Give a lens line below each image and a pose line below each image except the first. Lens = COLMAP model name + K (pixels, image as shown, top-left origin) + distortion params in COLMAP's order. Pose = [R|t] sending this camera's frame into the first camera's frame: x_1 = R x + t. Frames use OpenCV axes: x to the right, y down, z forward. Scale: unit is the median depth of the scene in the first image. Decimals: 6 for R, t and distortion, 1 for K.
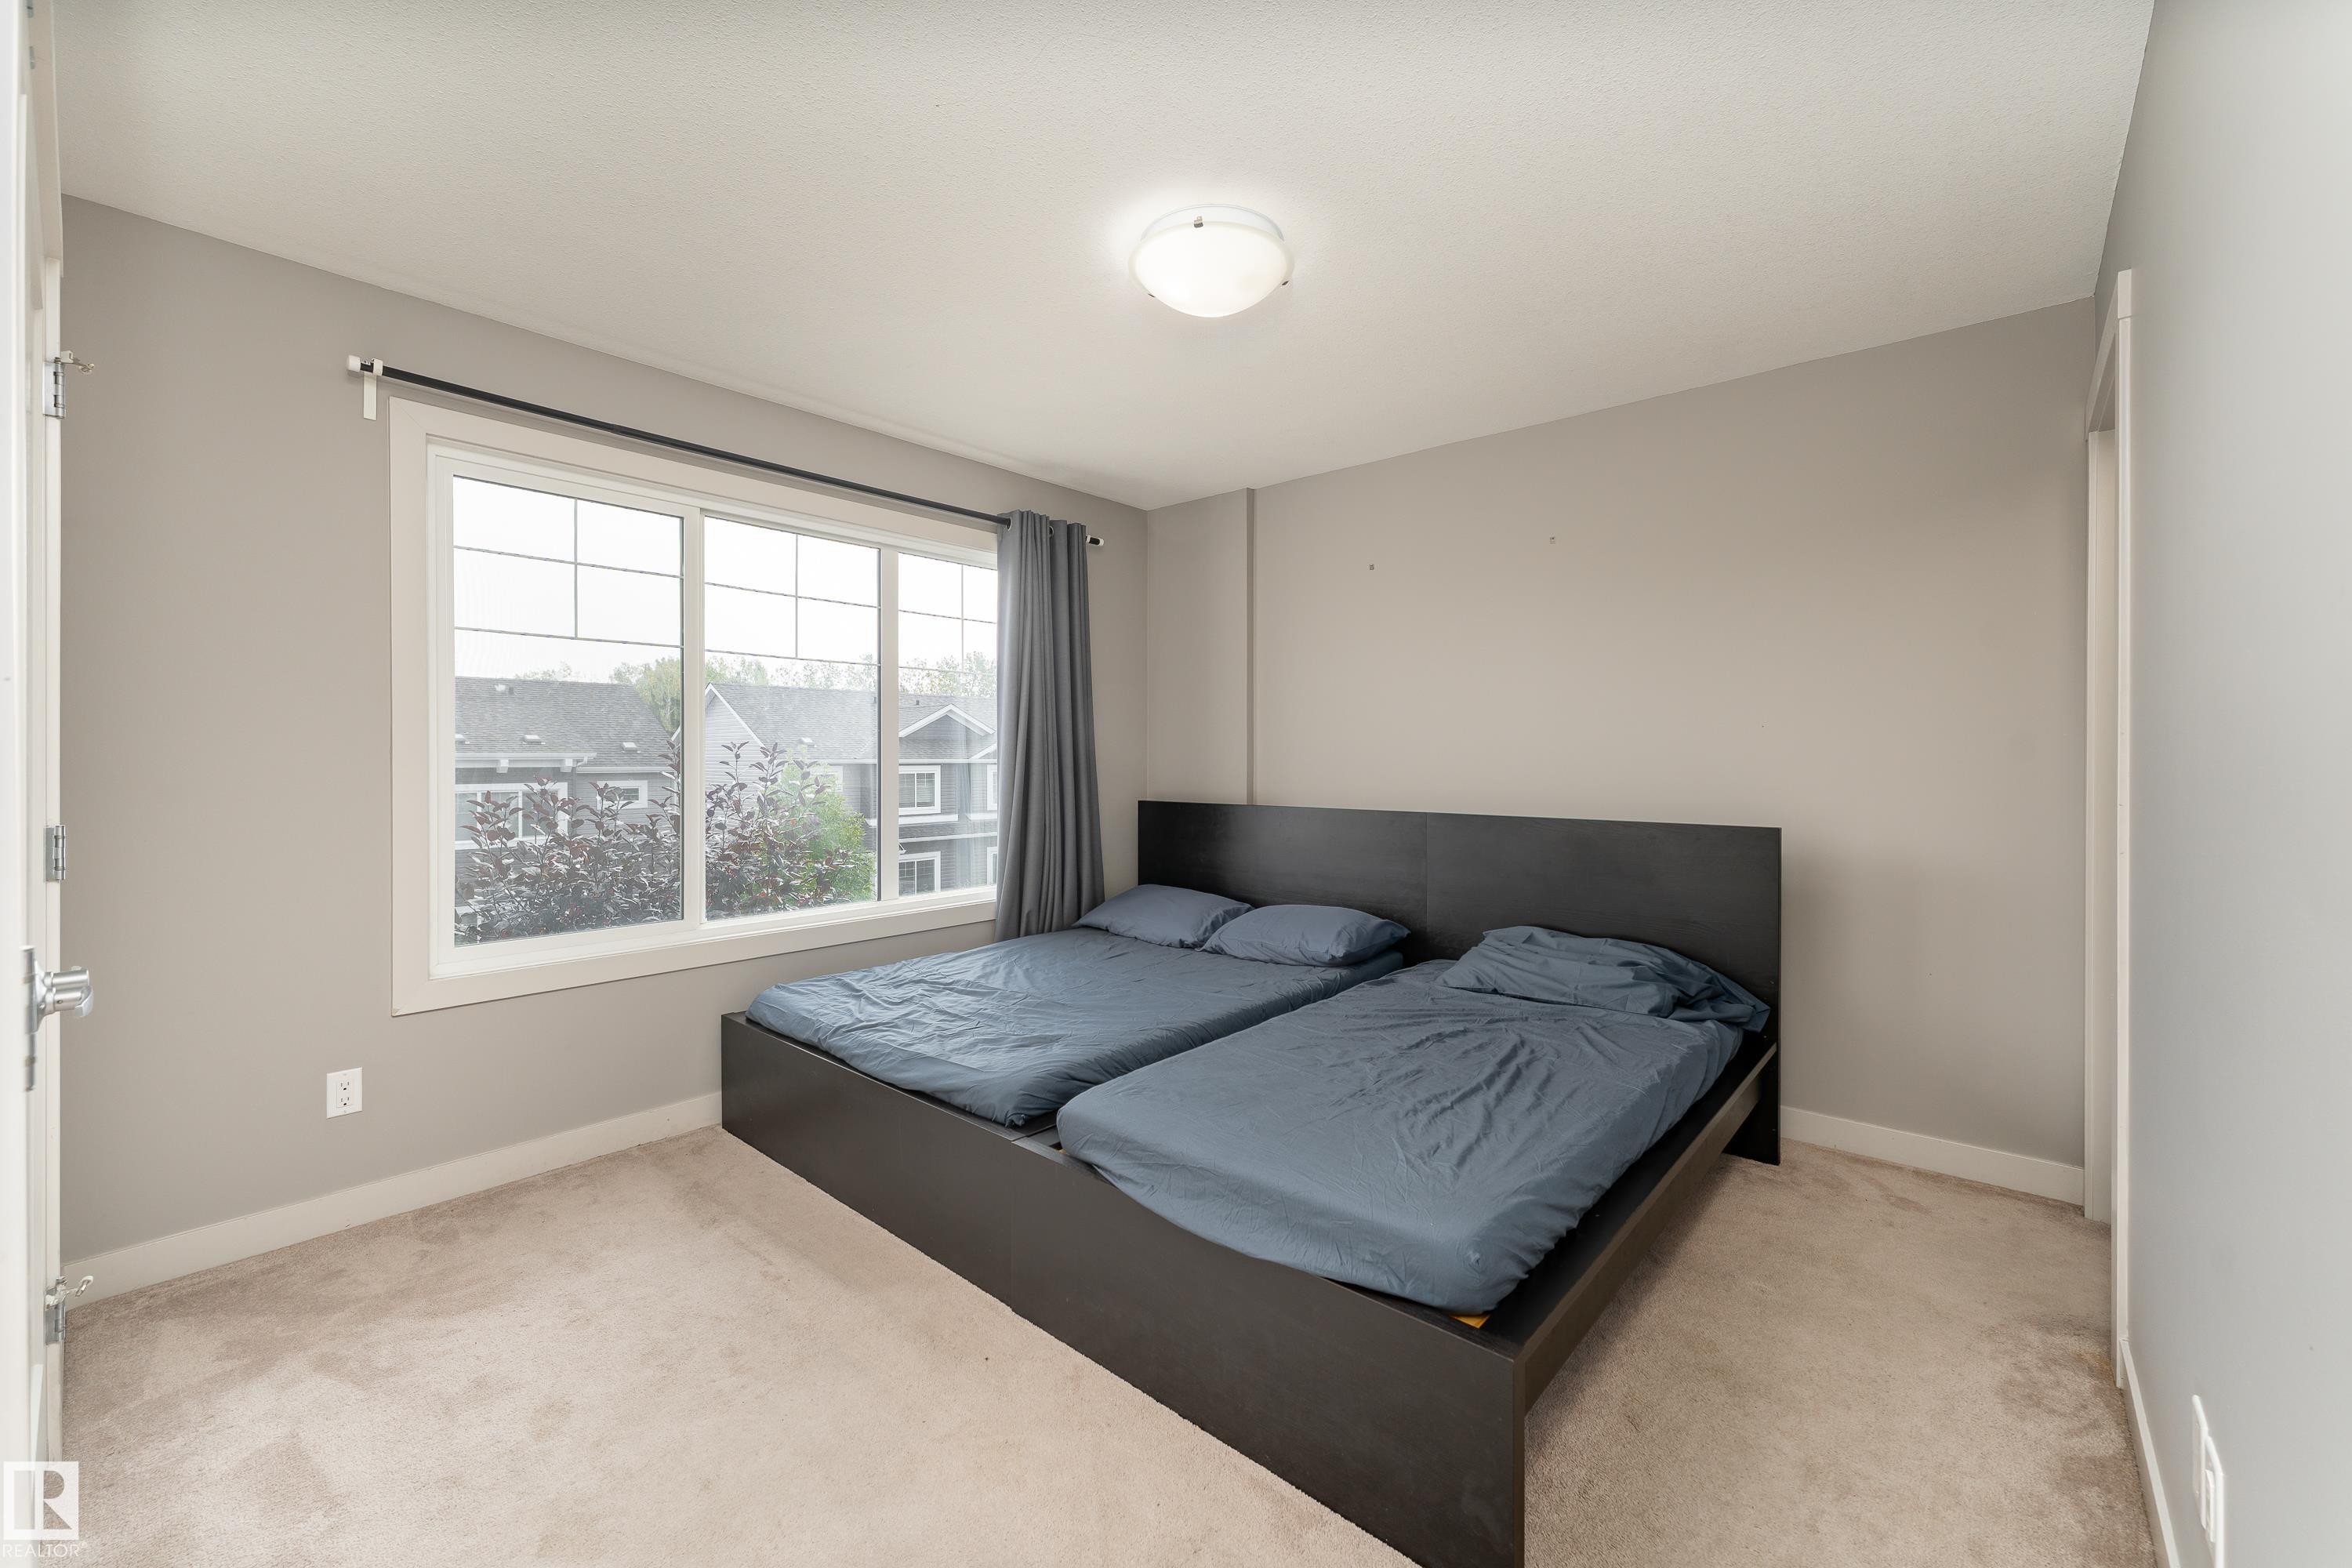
lens RADIAL K [[943.5, 0, 1161.7], [0, 943.5, 768.8], [0, 0, 1]] dist [0.000789, -0.000055]
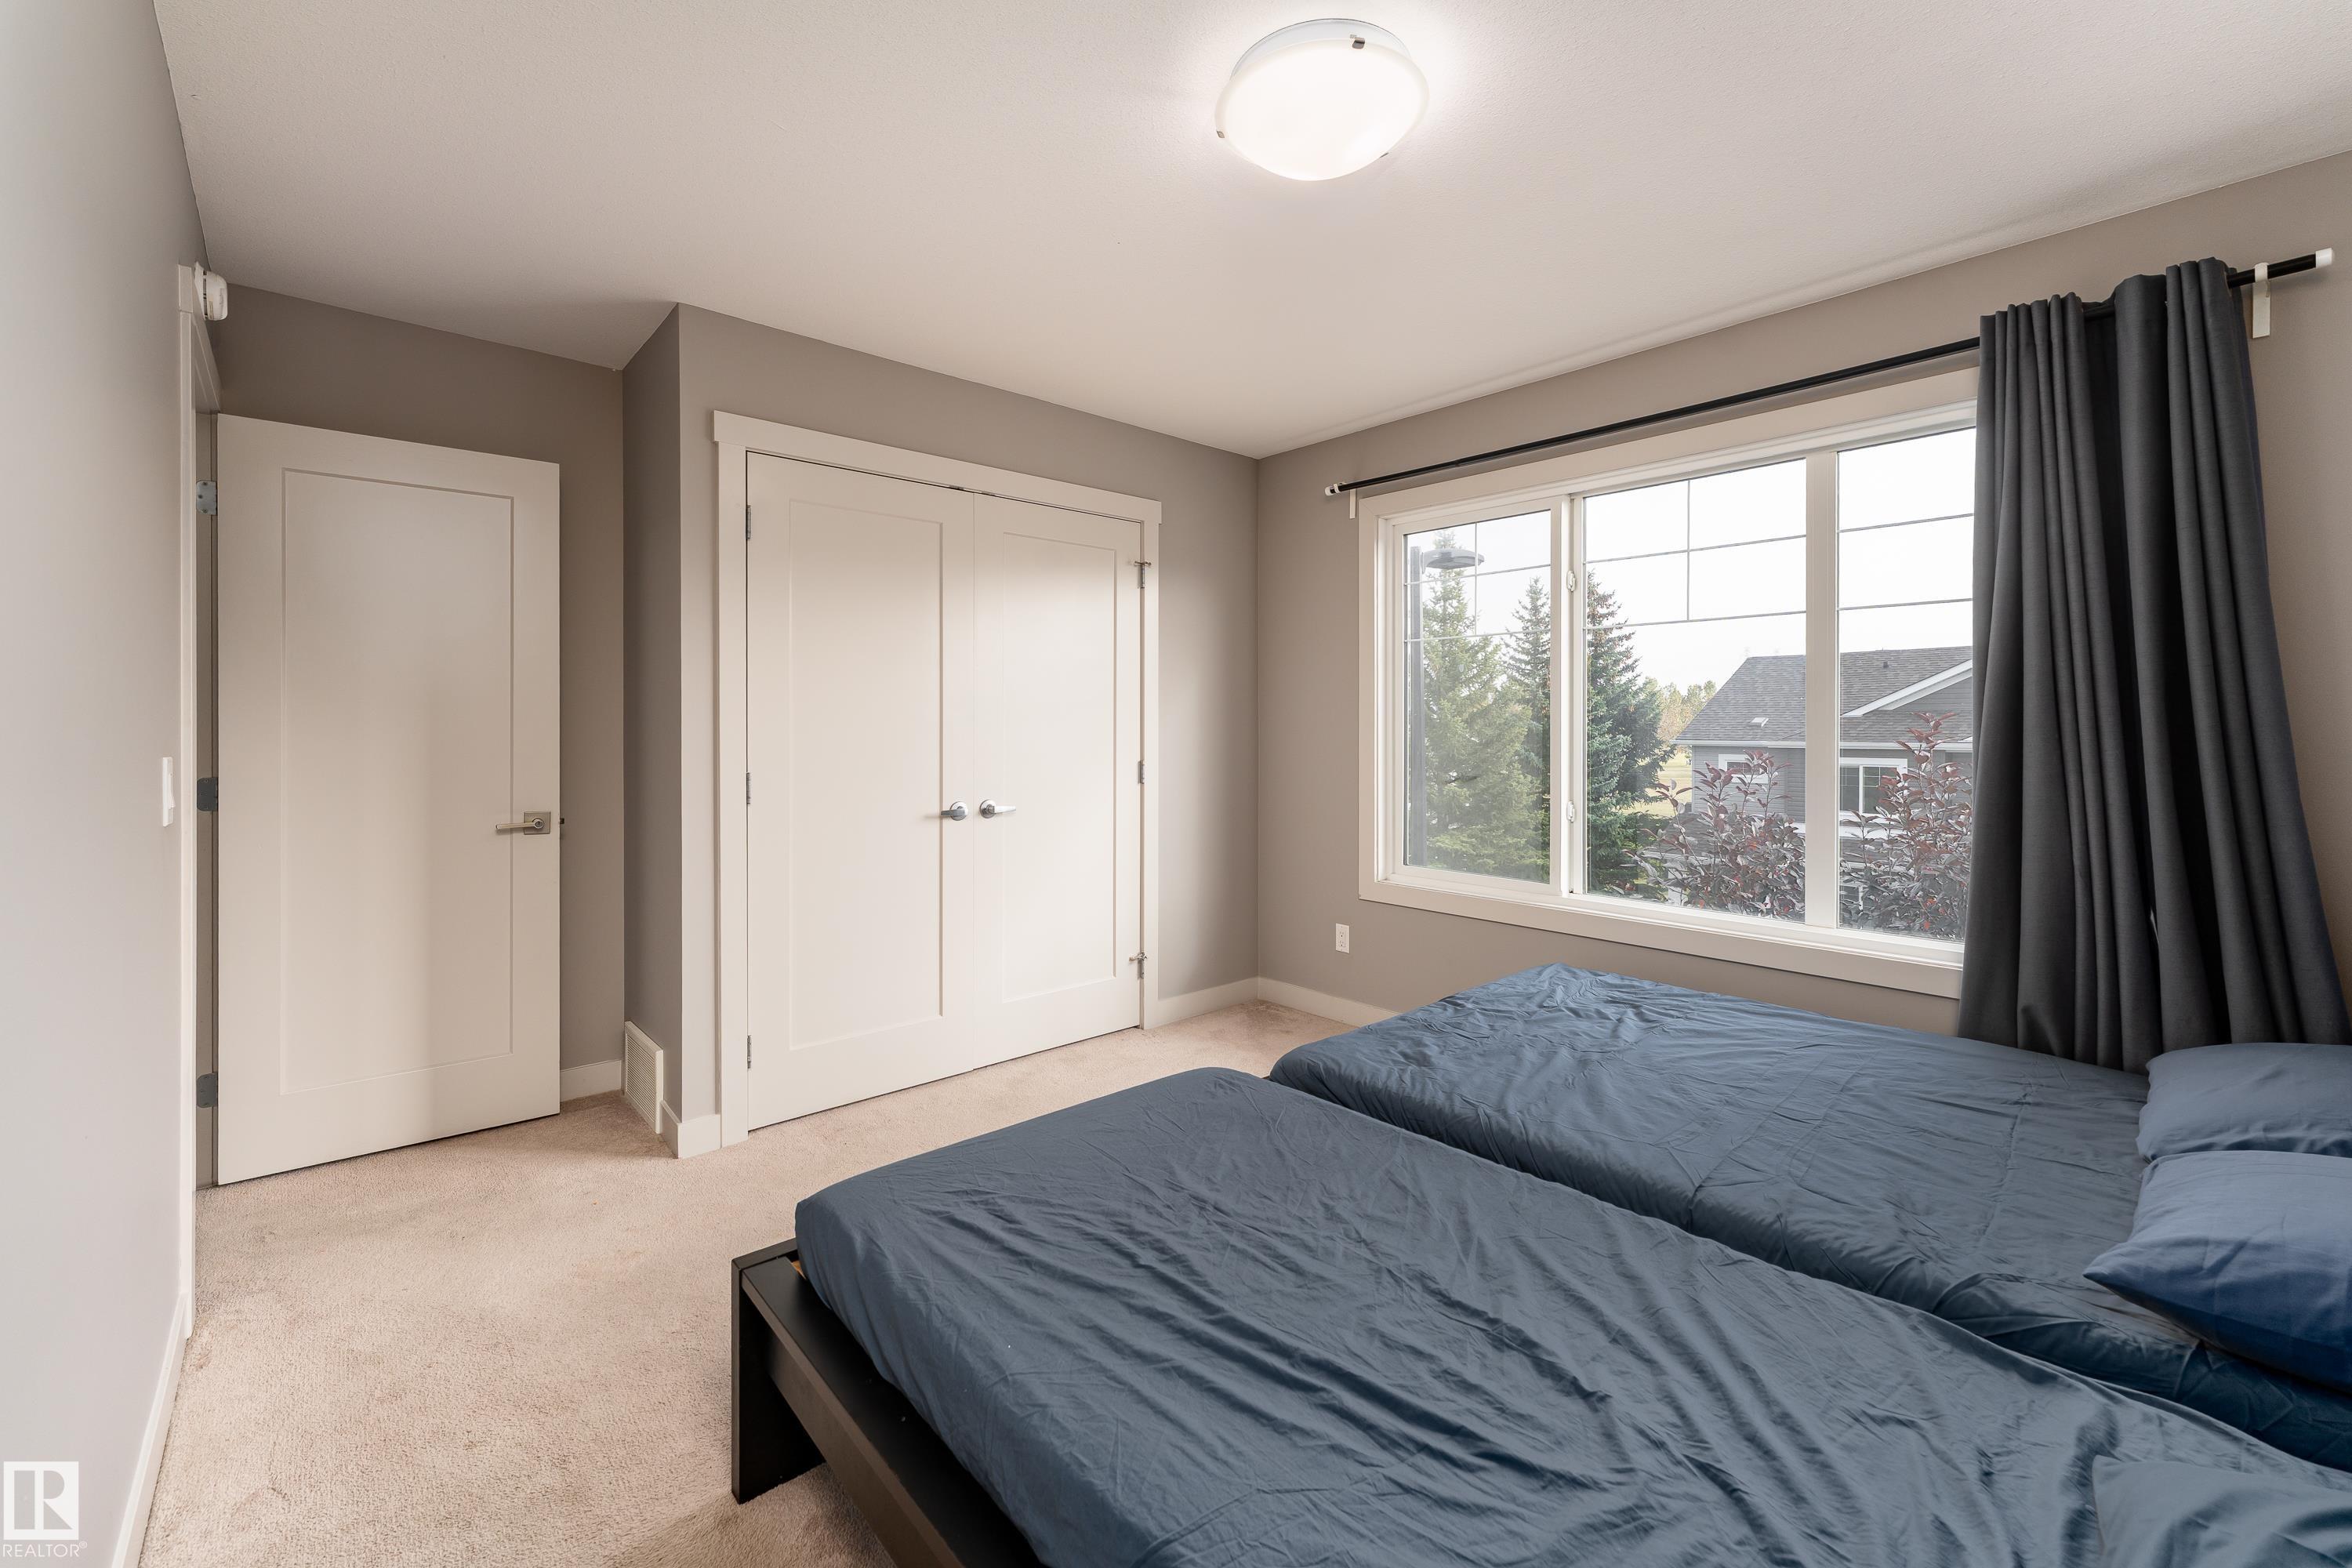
lens RADIAL K [[947.3, 0, 1171.1], [0, 947.3, 736.7], [0, 0, 1]] dist [-0.013794, -0.000056]
pose [[-0.121372, 0.005405, -0.992592, 0.785355], [-0.015395, 0.999855, 0.007327, -0.011500], [0.992488, 0.016171, -0.121271, 0.904177]]
